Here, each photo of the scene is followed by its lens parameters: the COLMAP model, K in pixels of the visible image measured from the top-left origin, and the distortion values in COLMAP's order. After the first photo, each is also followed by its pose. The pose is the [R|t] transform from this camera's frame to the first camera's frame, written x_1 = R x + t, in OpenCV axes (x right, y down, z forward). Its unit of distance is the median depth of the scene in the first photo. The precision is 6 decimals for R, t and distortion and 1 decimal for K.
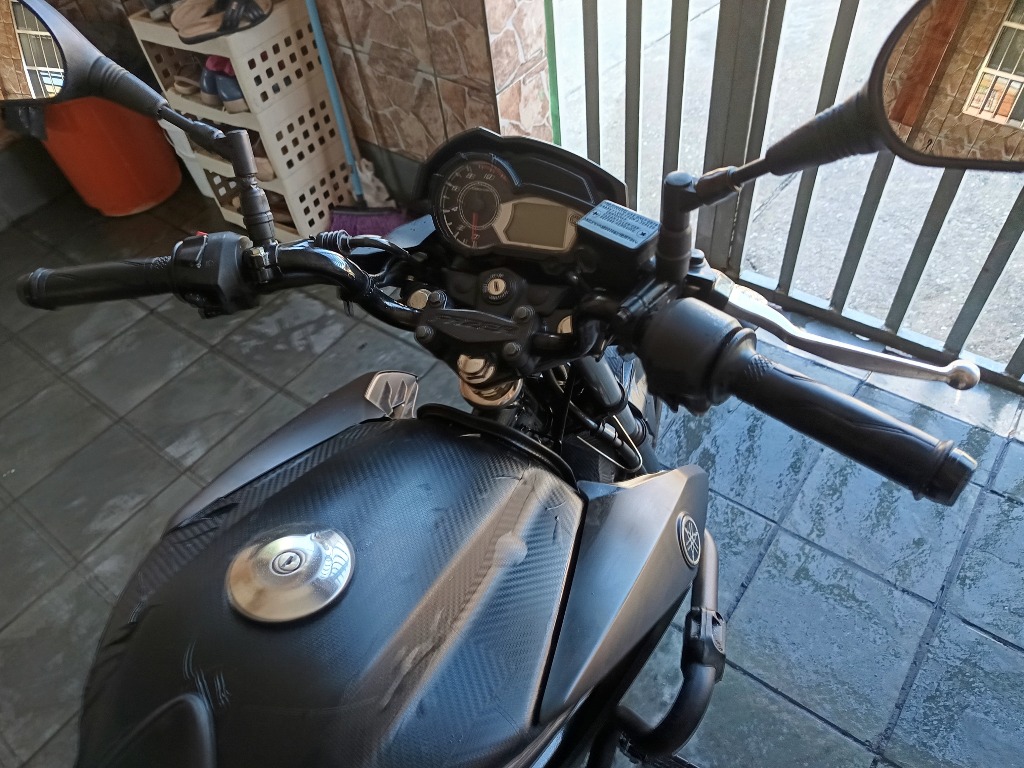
lens RADIAL K [[732.8, 0, 512.0], [0, 732.8, 384.0], [0, 0, 1]] dist [-0.000717, -0.003185]
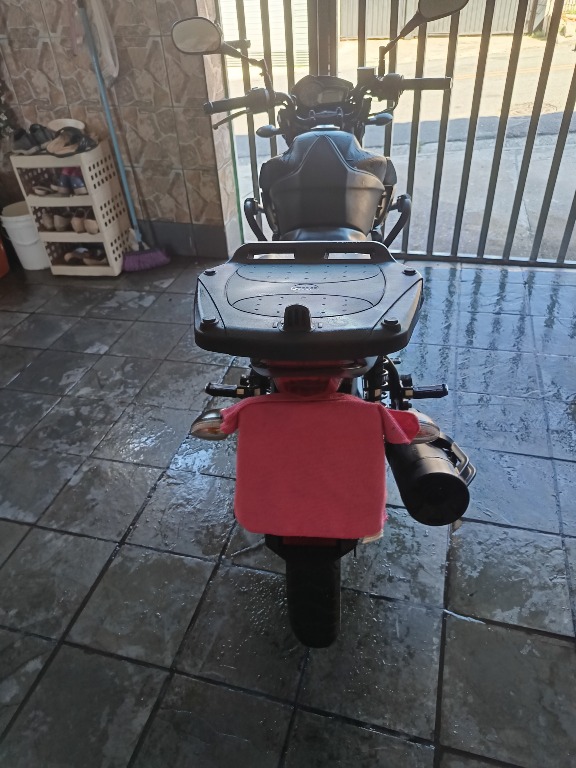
lens RADIAL K [[549.6, 0, 288.0], [0, 549.6, 384.0], [0, 0, 1]] dist [-0.000717, -0.003185]
pose [[0.926228, -0.182438, 0.329876, -0.438479], [0.260102, 0.942701, -0.208954, 0.539440], [-0.272854, 0.279340, 0.920608, -0.337659]]
